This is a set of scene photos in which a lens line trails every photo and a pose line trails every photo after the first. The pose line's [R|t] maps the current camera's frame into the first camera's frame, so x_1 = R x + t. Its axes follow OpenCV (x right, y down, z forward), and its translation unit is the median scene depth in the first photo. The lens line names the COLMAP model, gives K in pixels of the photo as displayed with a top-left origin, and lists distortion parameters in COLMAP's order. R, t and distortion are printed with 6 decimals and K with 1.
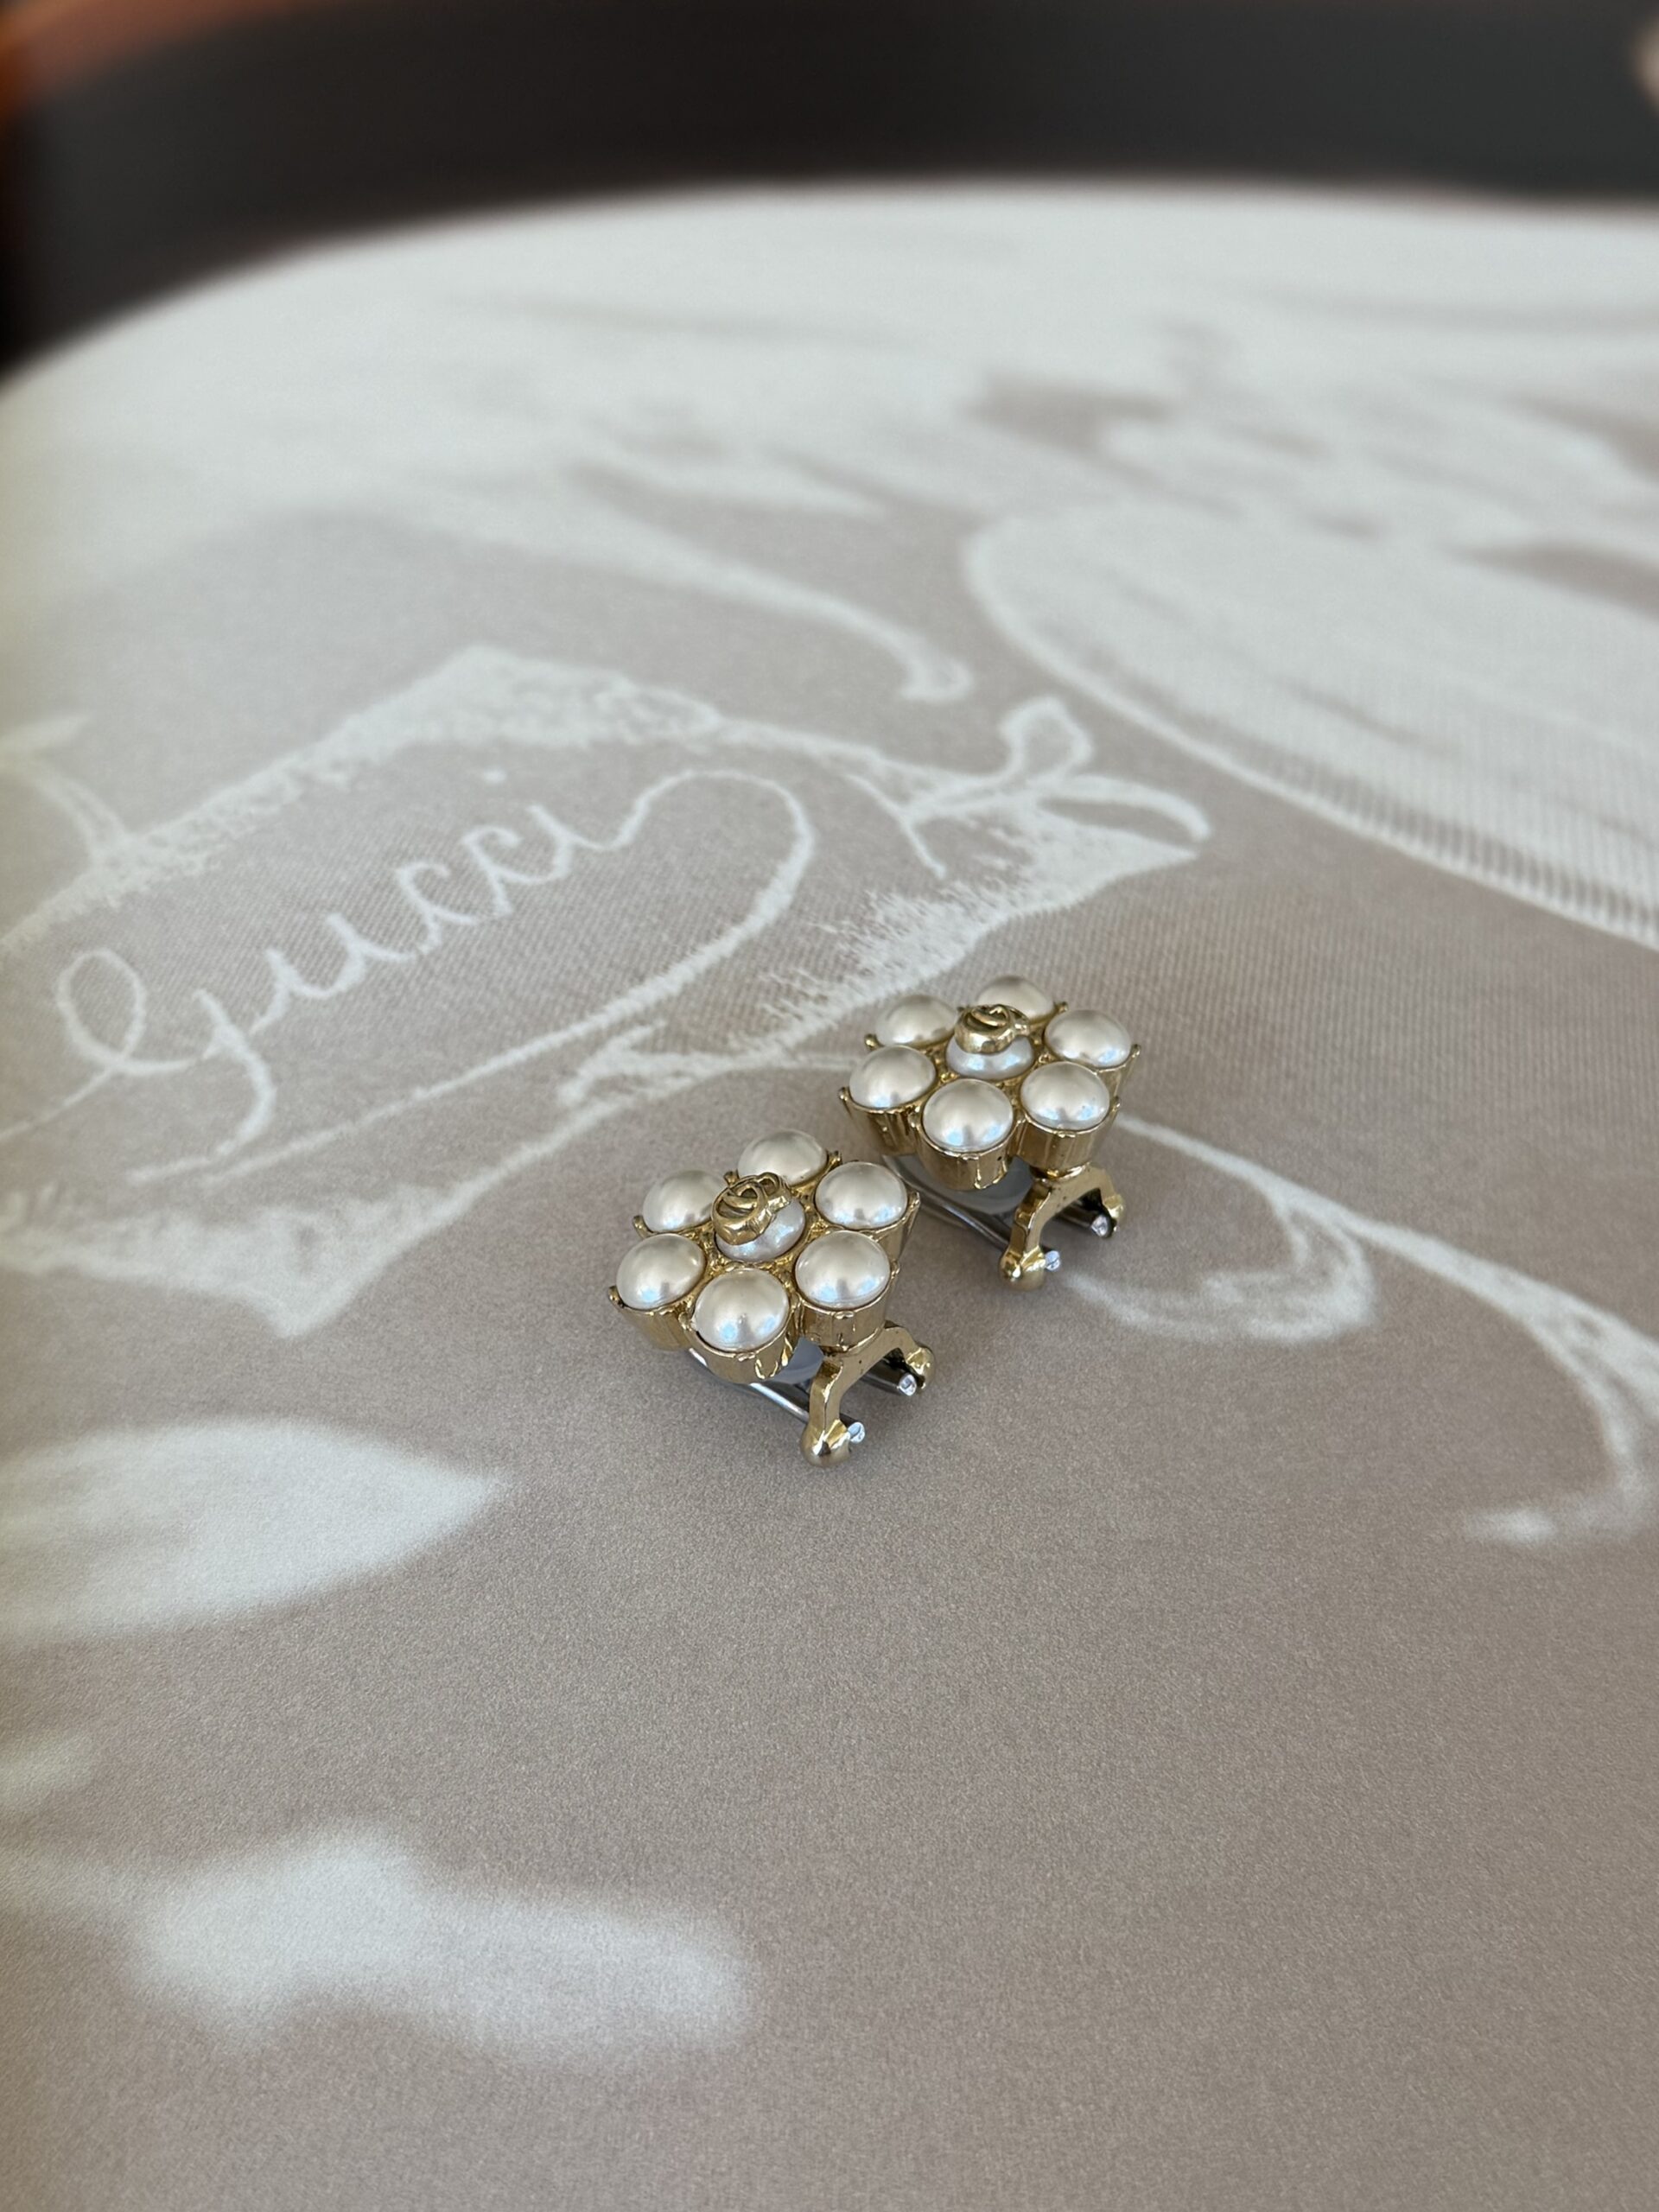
lens RADIAL K [[3194.5, 0, 872.6], [0, 3194.5, 1086.5], [0, 0, 1]] dist [0.109437, 0.000000]
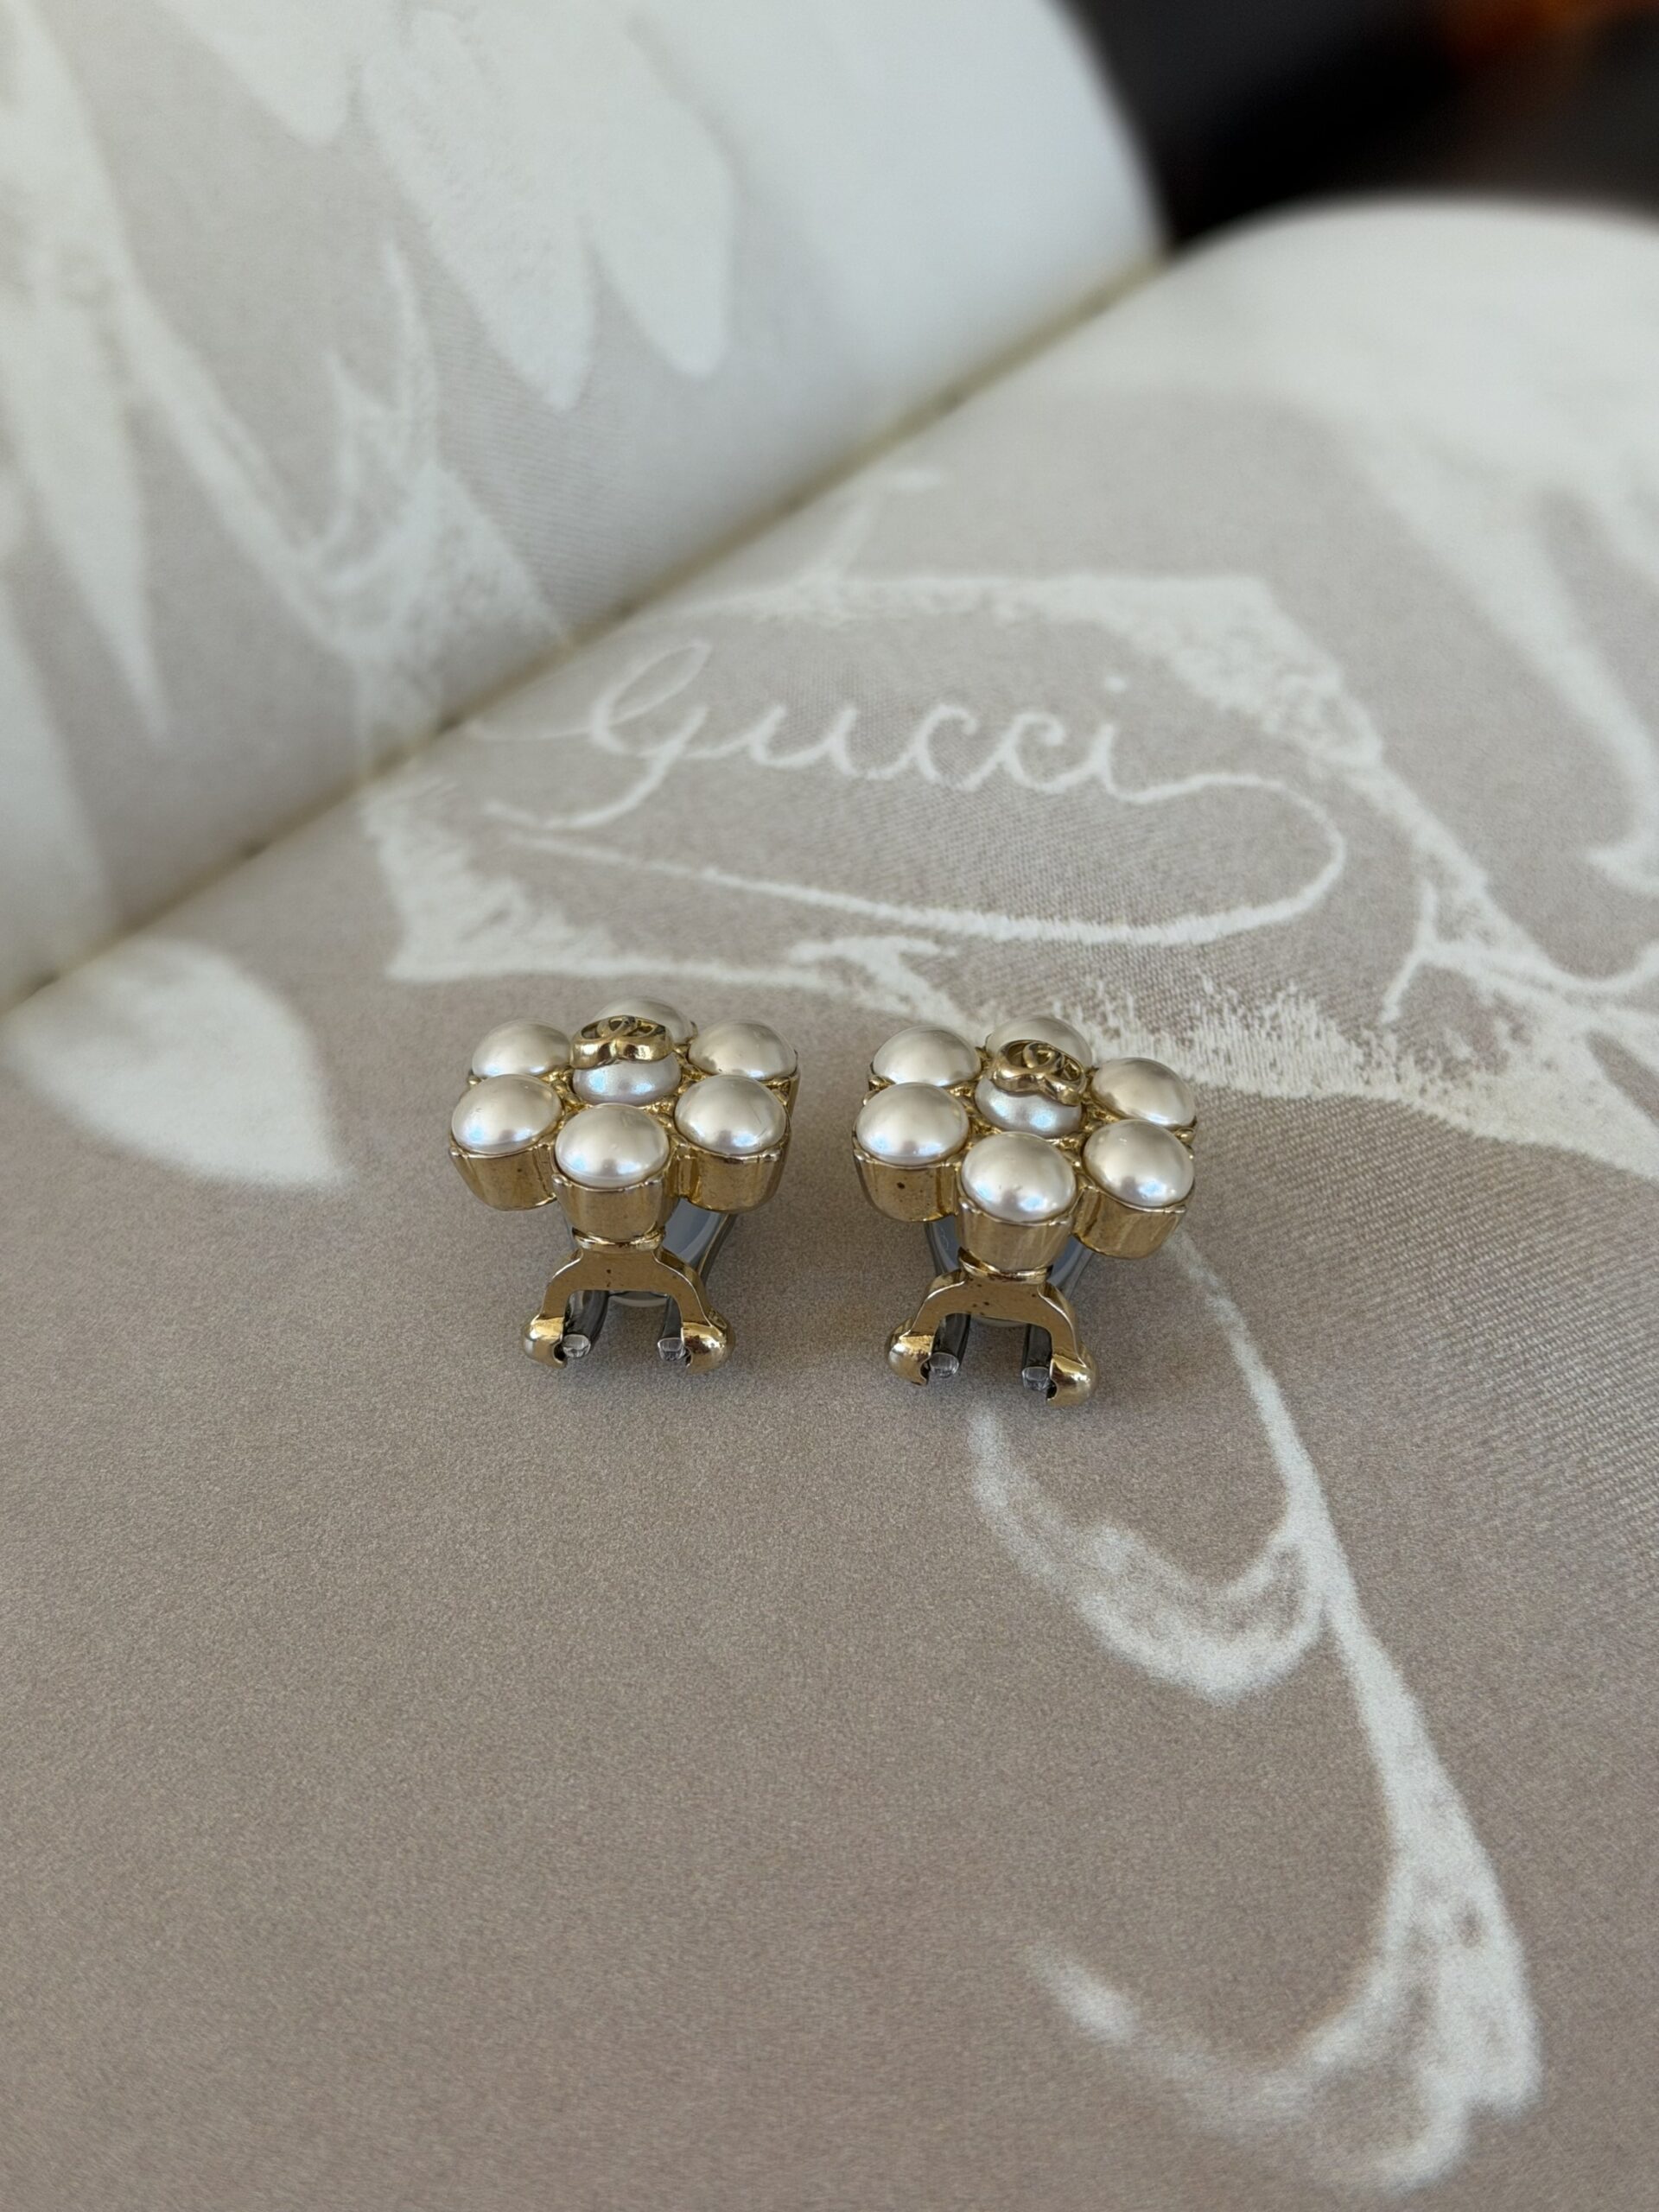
lens RADIAL K [[3437.8, 0, 821.0], [0, 3437.8, 1113.8], [0, 0, 1]] dist [0.093631, 0.000000]
pose [[0.589665, 0.502962, -0.631921, 0.513136], [-0.559996, 0.818415, 0.128849, -0.083344], [0.581979, 0.277895, 0.764247, 0.302392]]
